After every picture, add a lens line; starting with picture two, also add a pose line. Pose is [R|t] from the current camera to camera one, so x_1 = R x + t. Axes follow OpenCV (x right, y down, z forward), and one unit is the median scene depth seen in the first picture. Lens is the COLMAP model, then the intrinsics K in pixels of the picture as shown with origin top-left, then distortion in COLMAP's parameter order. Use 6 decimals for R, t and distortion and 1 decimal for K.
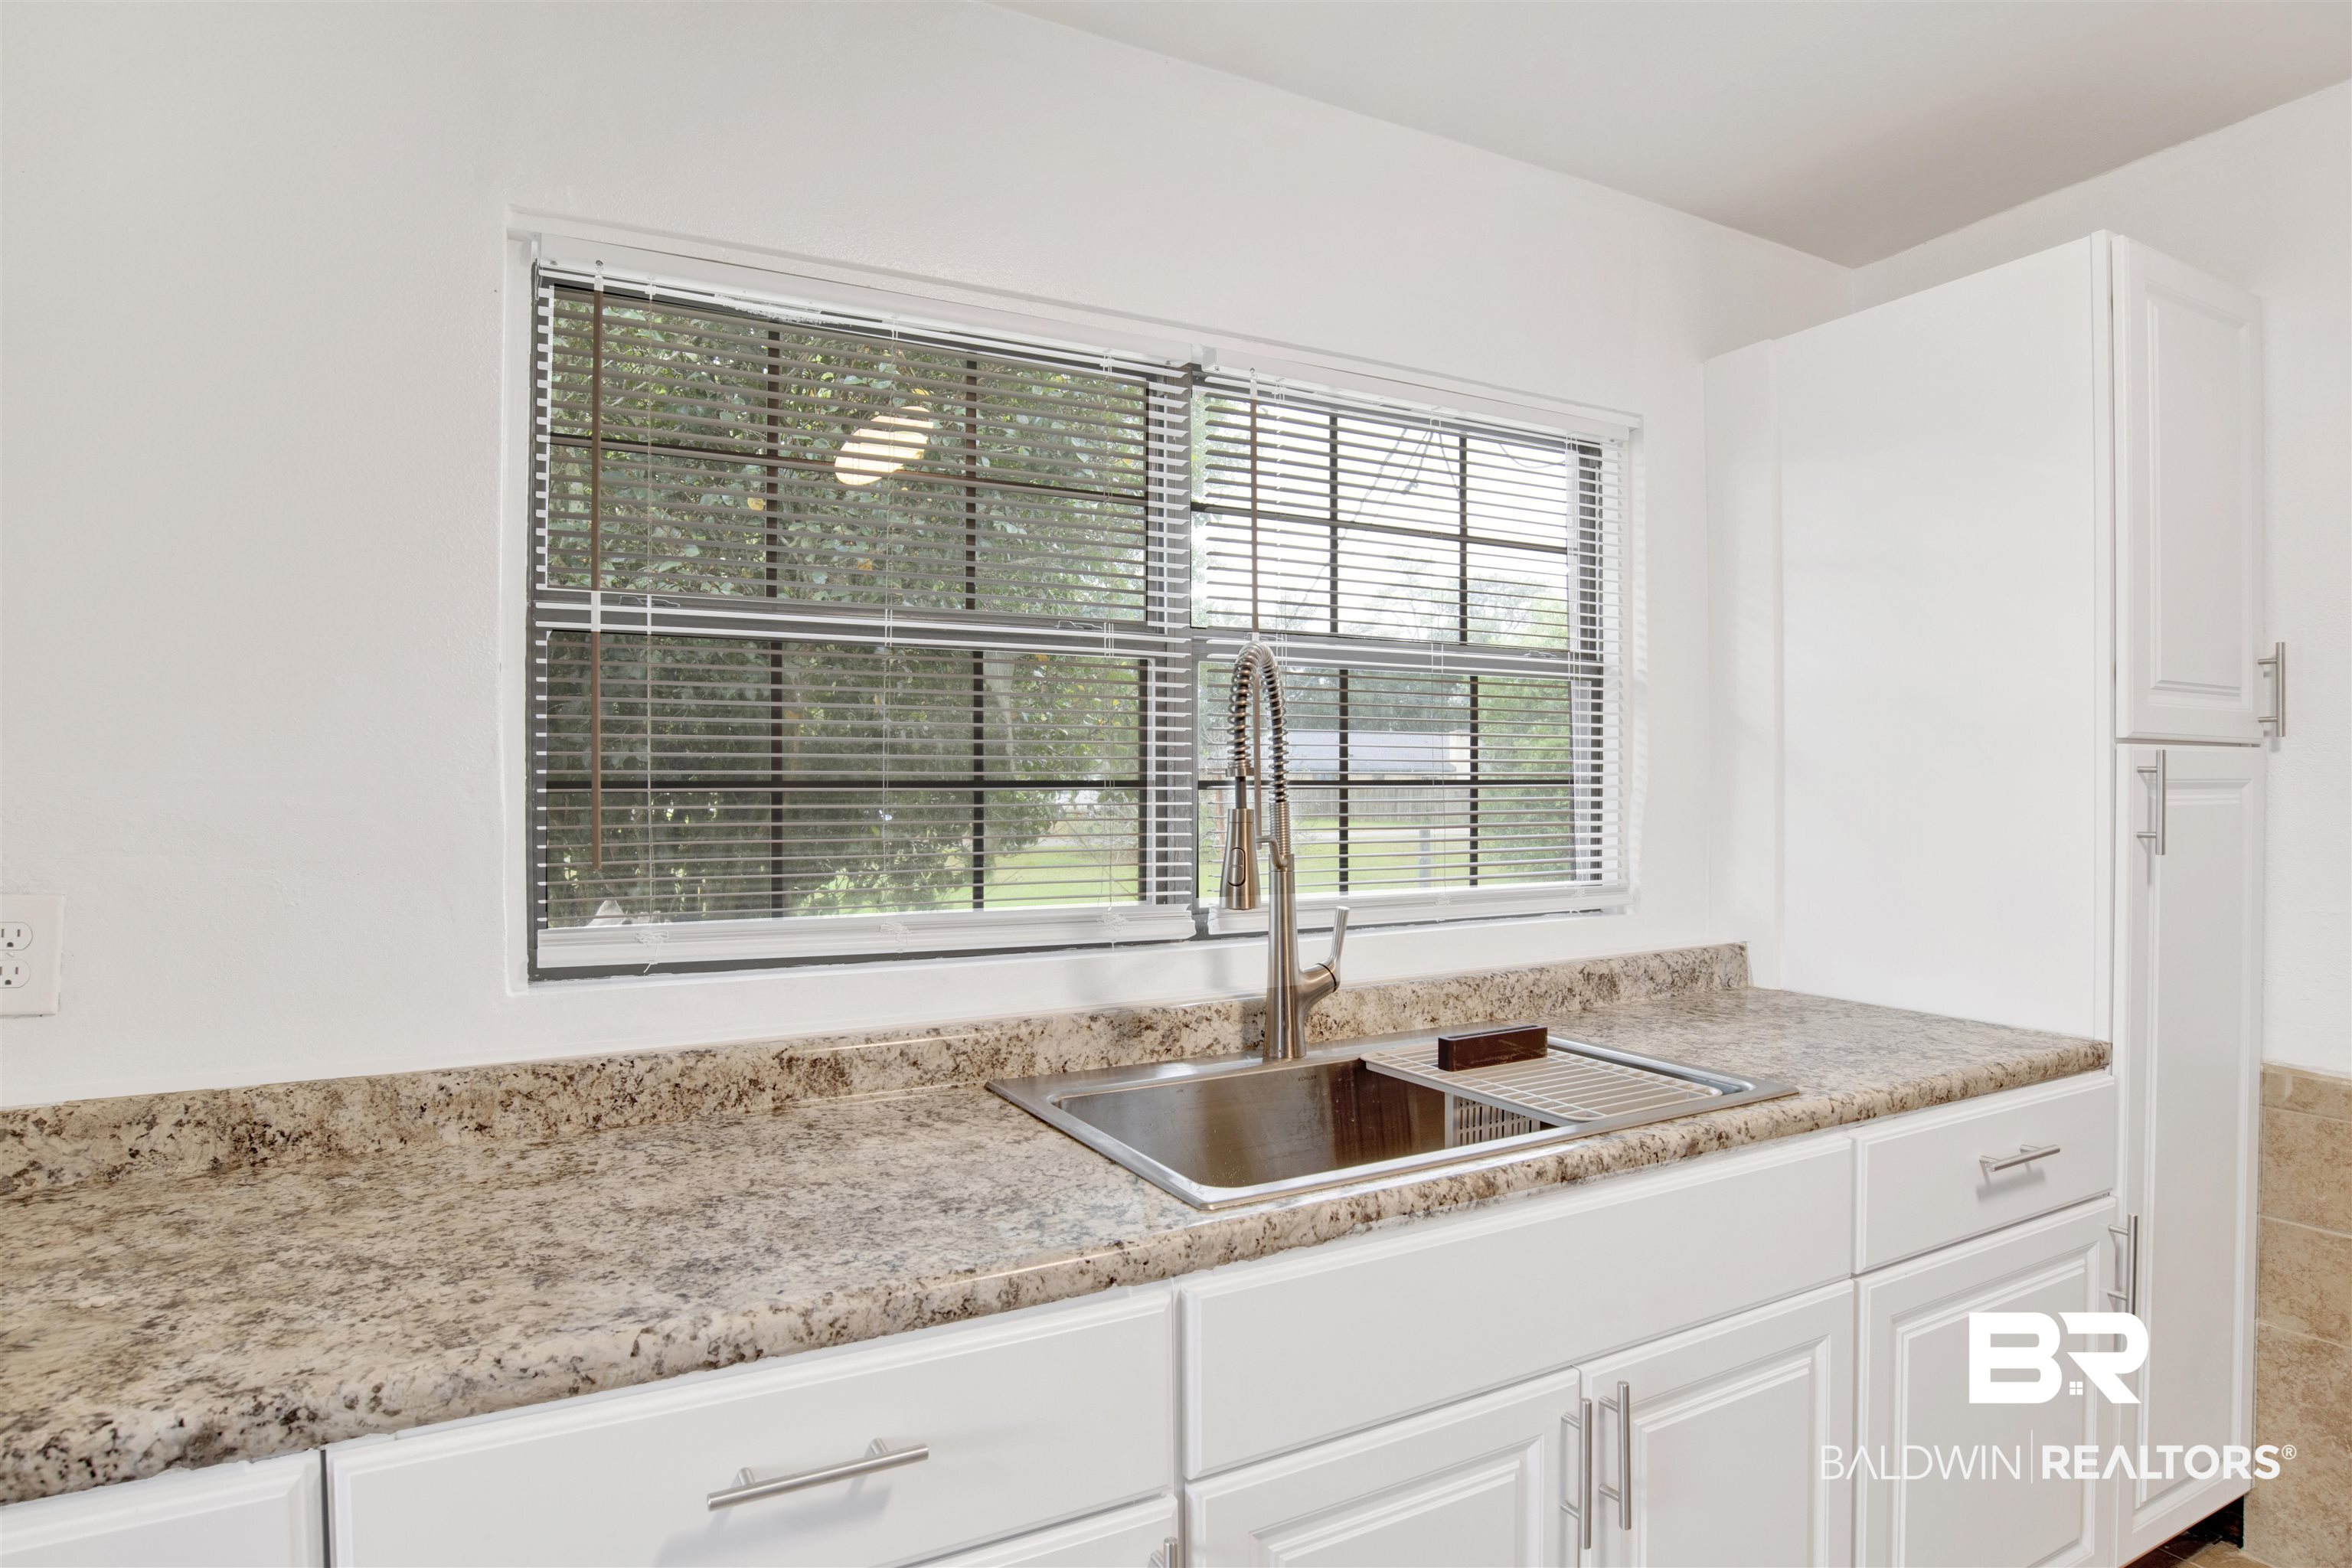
lens RADIAL K [[1227.1, 0, 1176.0], [0, 1227.1, 784.0], [0, 0, 1]] dist [-0.070882, 0.019962]
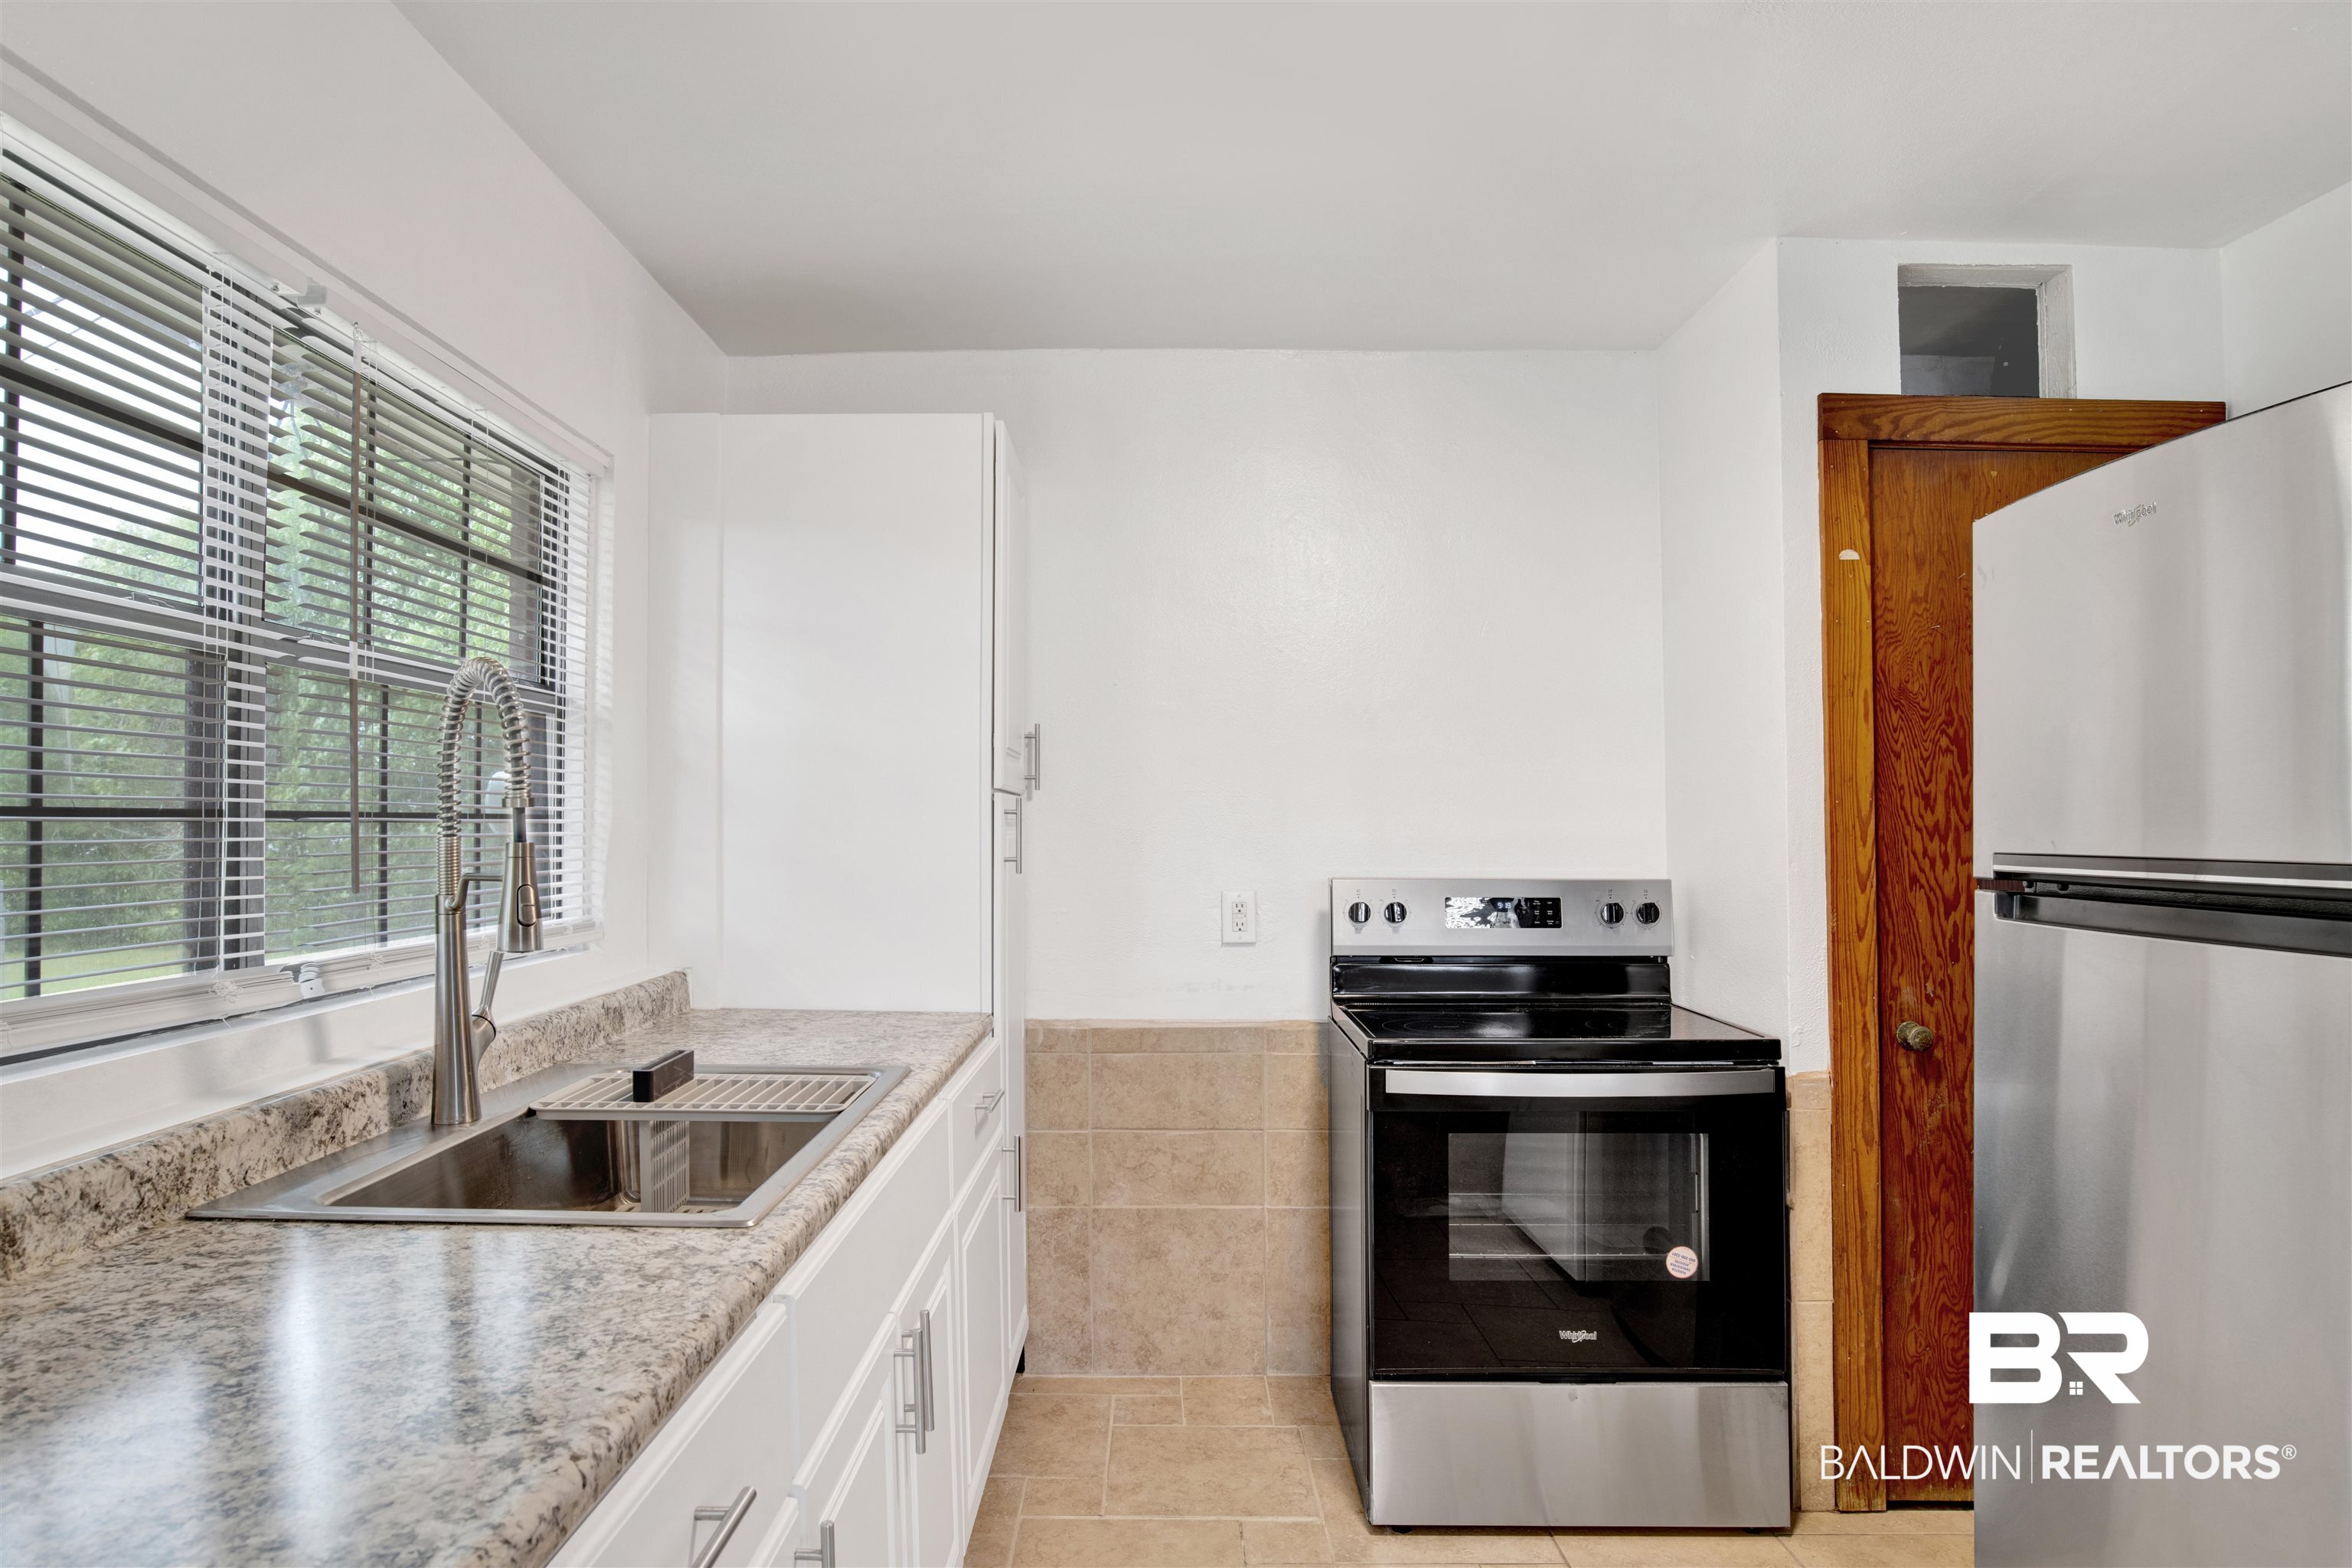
lens RADIAL K [[1330.0, 0, 1118.8], [0, 1330.0, 798.5], [0, 0, 1]] dist [-0.024469, 0.002454]
pose [[0.526179, 0.021625, 0.850099, -0.504138], [-0.008216, 0.999759, -0.020346, 0.003014], [-0.850334, 0.003721, 0.526230, 0.087369]]
